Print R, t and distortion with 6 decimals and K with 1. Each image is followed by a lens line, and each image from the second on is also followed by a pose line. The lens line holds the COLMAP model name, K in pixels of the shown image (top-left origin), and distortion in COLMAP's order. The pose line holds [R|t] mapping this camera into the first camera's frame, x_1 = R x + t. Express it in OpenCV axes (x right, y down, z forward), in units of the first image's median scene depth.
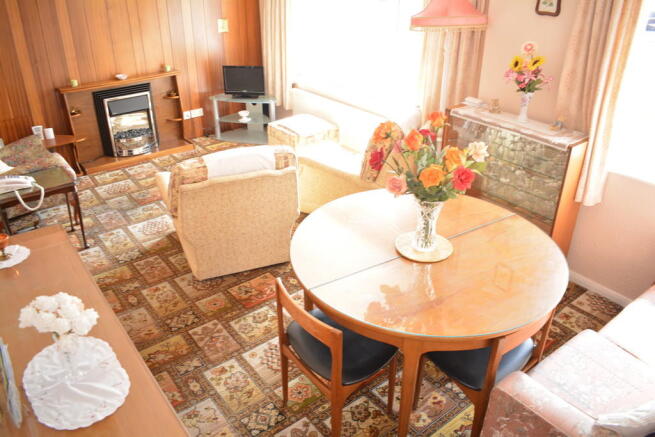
lens RADIAL K [[509.7, 0, 327.4], [0, 509.7, 217.2], [0, 0, 1]] dist [-0.092691, 0.005974]
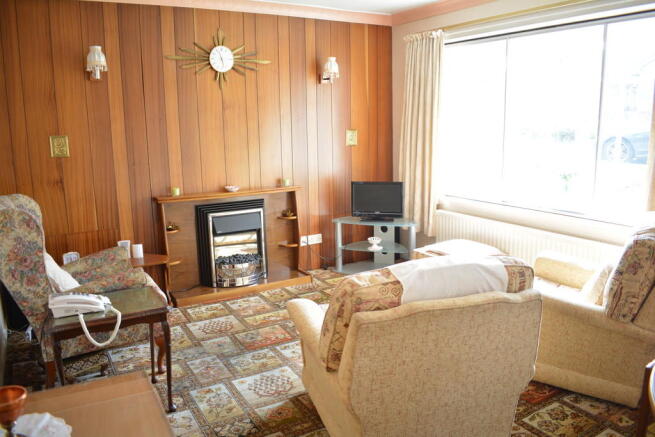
lens RADIAL K [[509.7, 0, 329.8], [0, 509.7, 216.4], [0, 0, 1]] dist [-0.092691, 0.005974]
pose [[0.990549, 0.004898, -0.137074, -0.162313], [-0.046027, 0.953286, -0.298543, 0.003351], [0.129208, 0.302030, 0.944501, 0.286704]]
